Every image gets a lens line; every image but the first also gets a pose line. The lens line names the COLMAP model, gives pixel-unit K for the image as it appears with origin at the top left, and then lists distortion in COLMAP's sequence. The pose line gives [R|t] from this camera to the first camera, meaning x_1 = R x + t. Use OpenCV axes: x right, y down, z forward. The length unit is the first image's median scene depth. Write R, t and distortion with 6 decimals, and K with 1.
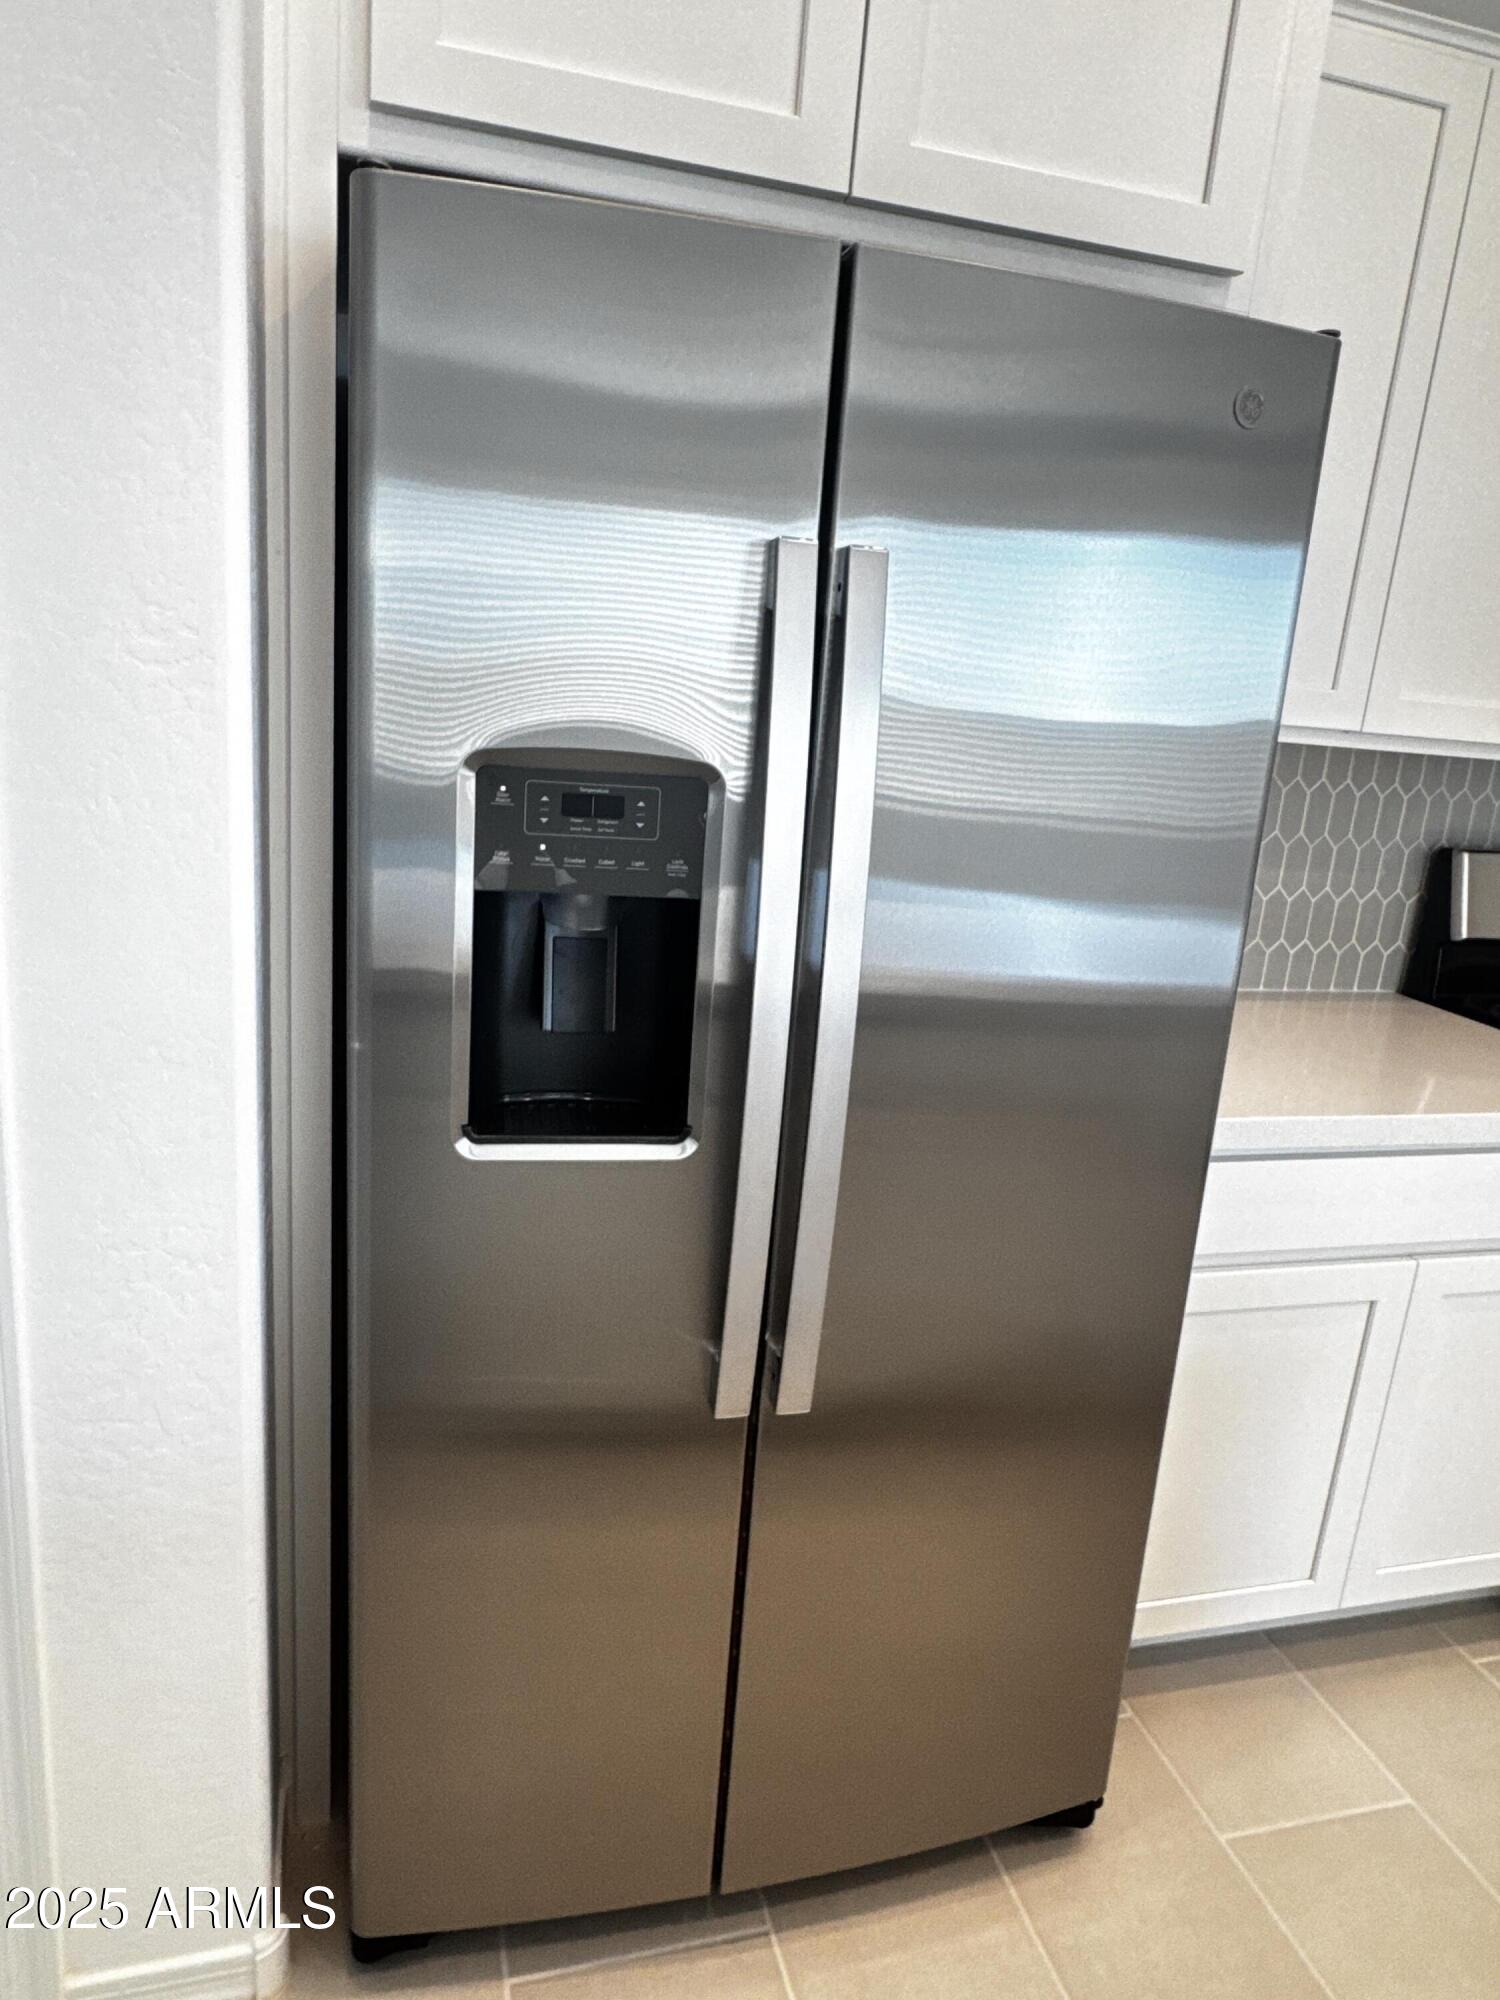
lens RADIAL K [[1306.0, 0, 756.2], [0, 1306.0, 995.7], [0, 0, 1]] dist [0.008466, 0.000069]
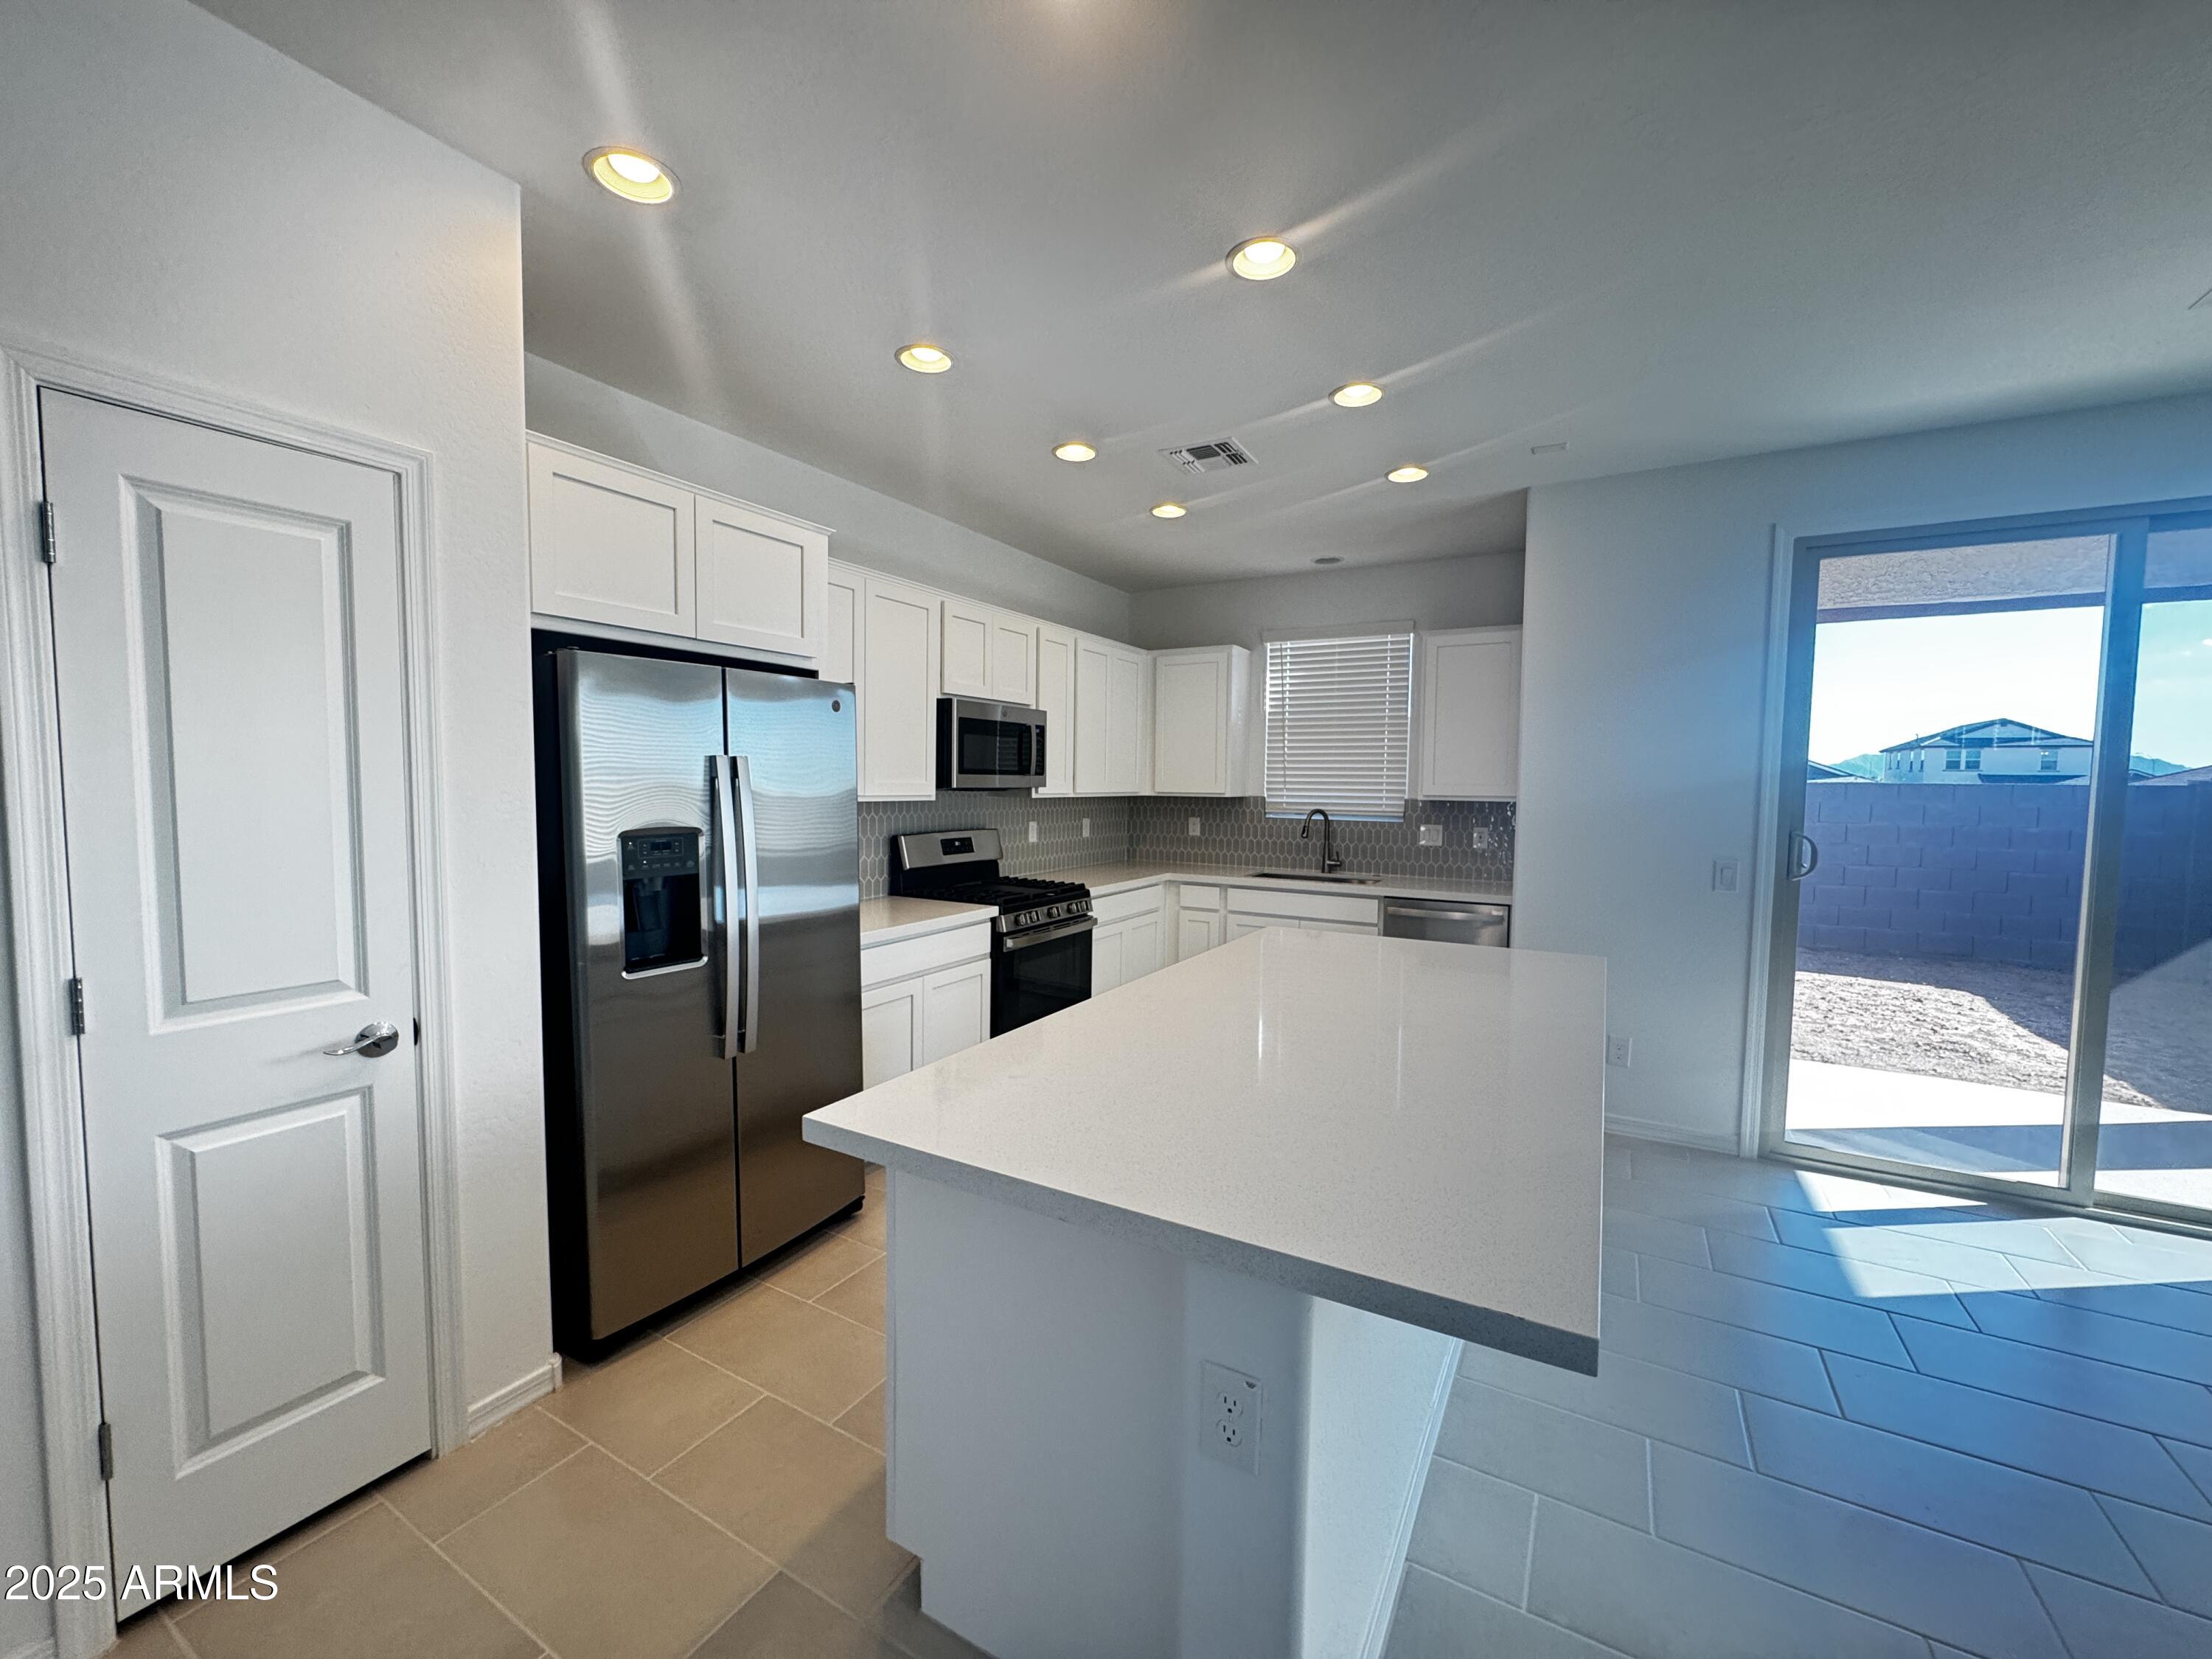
lens RADIAL K [[878.3, 0, 1111.2], [0, 878.3, 833.6], [0, 0, 1]] dist [-0.001793, -0.000921]
pose [[0.706669, -0.114315, 0.698249, -0.535466], [0.215429, 0.974769, -0.058440, 0.108733], [-0.673951, 0.191721, 0.713466, -0.740290]]
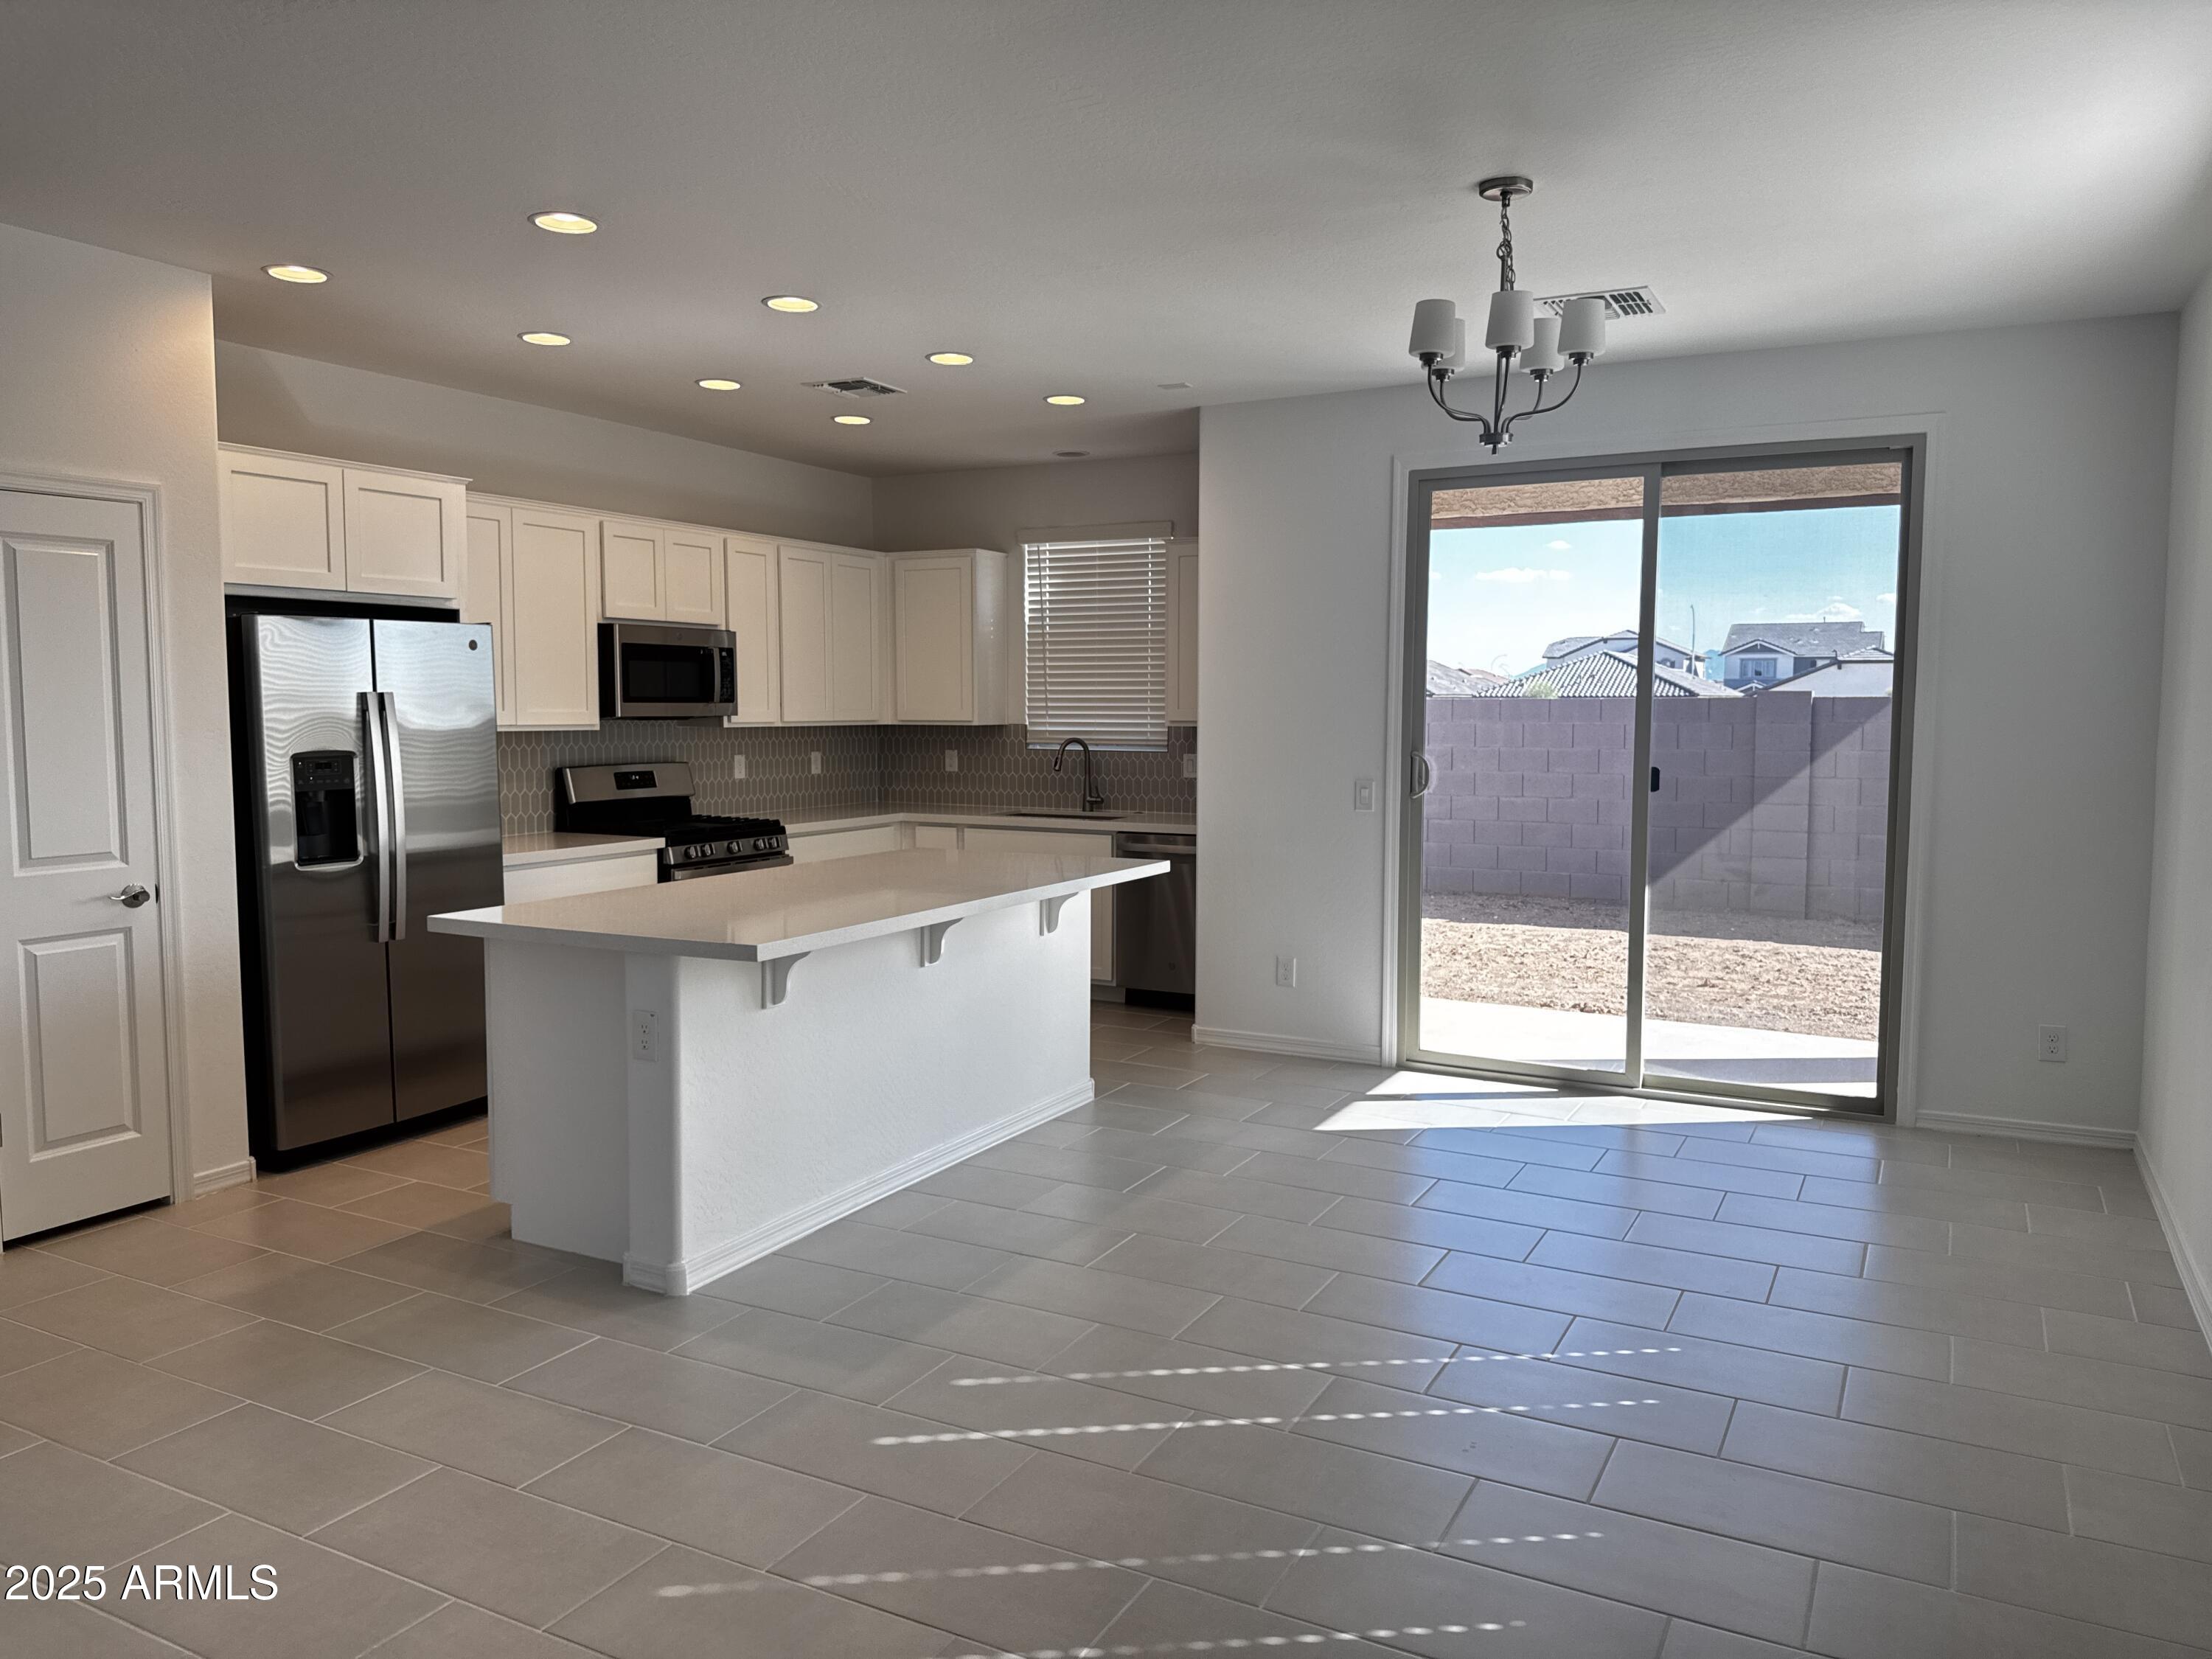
lens RADIAL K [[1544.7, 0, 1125.4], [0, 1544.7, 828.9], [0, 0, 1]] dist [0.081006, -0.110341]
pose [[0.680809, -0.138591, 0.719230, -1.215835], [0.228496, 0.973119, -0.028776, 0.456164], [-0.695908, 0.183932, 0.694176, -2.447038]]
